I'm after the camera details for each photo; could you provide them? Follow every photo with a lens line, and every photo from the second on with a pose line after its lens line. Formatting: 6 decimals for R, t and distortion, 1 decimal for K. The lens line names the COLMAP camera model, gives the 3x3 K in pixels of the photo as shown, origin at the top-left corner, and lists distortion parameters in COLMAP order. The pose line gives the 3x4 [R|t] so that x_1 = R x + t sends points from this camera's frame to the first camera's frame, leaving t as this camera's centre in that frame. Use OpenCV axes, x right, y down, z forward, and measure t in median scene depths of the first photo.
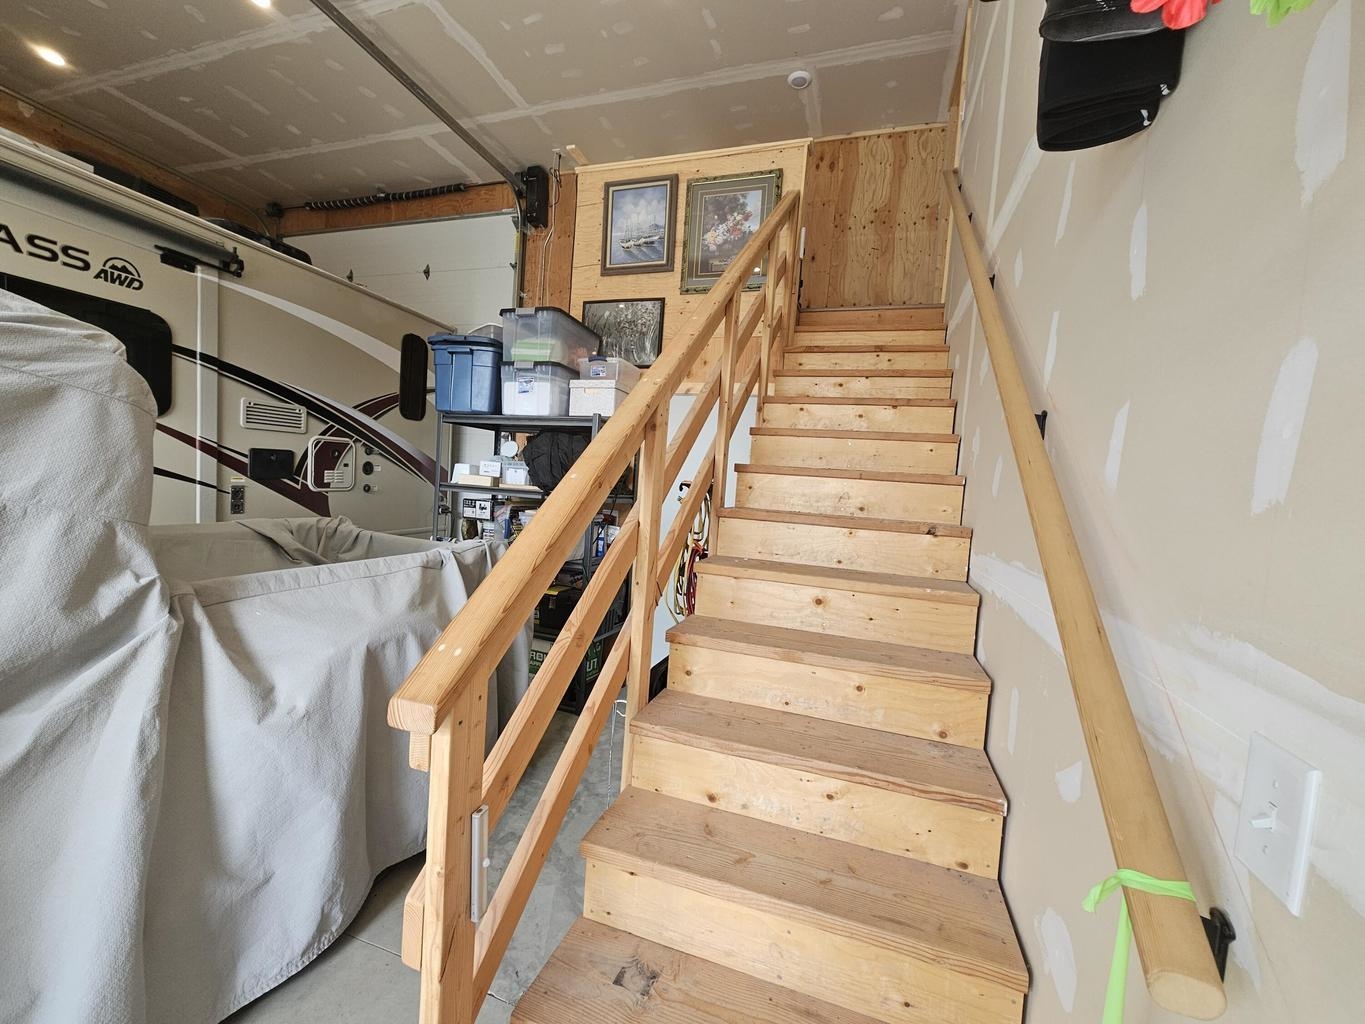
lens RADIAL K [[558.0, 0, 683.1], [0, 558.0, 514.6], [0, 0, 1]] dist [-0.002817, 0.000878]
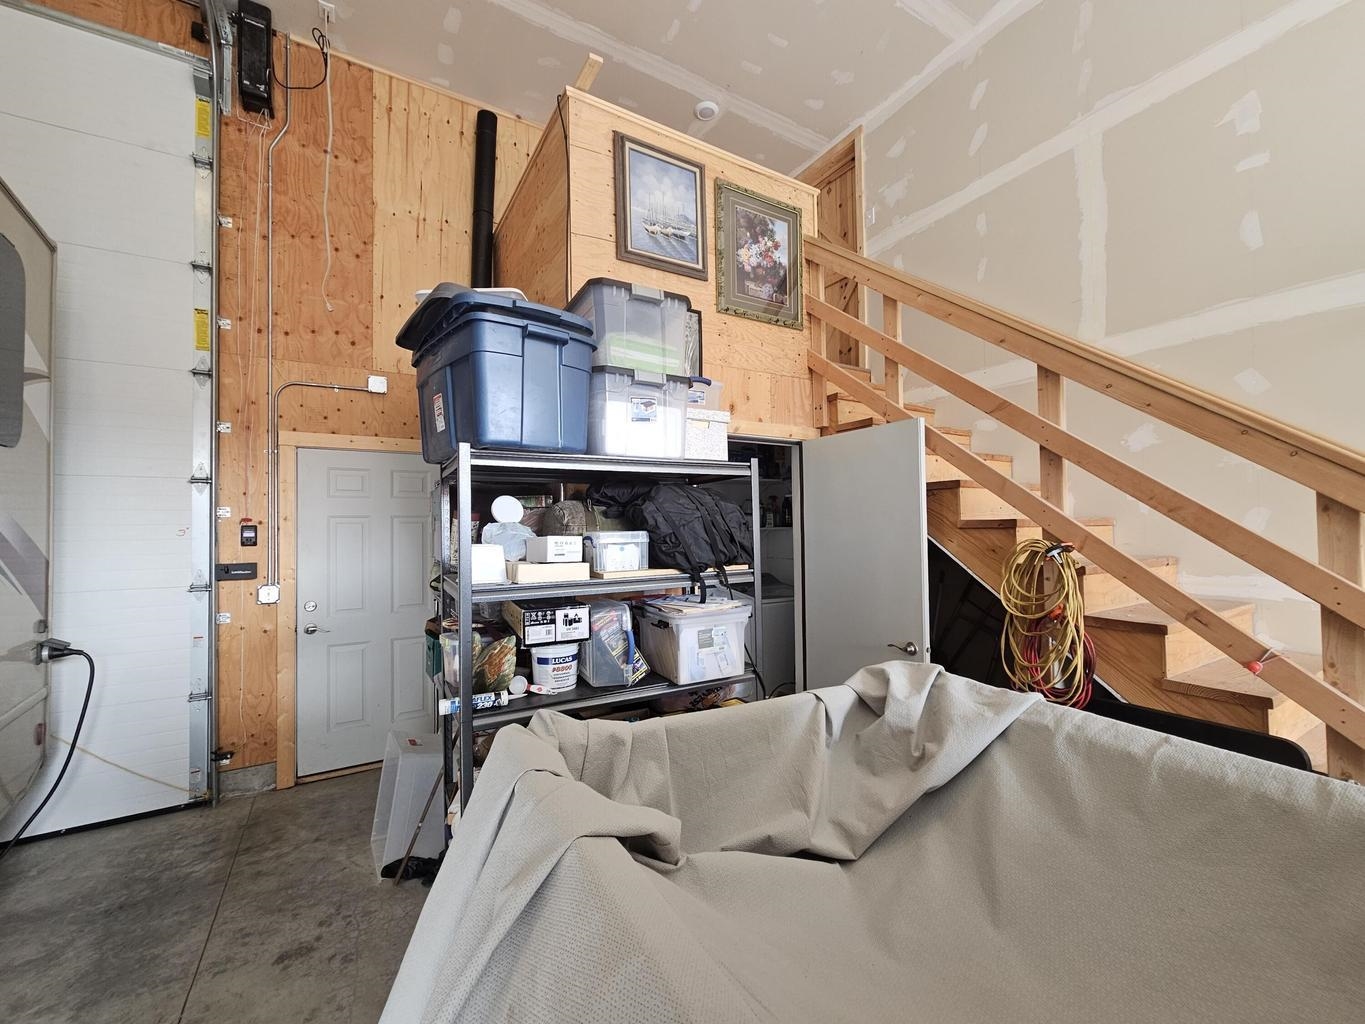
lens RADIAL K [[558.0, 0, 680.4], [0, 558.0, 516.0], [0, 0, 1]] dist [-0.002817, 0.000878]
pose [[0.656285, -0.057109, 0.752348, -0.679654], [0.093900, 0.995561, -0.006339, -0.098818], [-0.748647, 0.074806, 0.658735, 0.531374]]
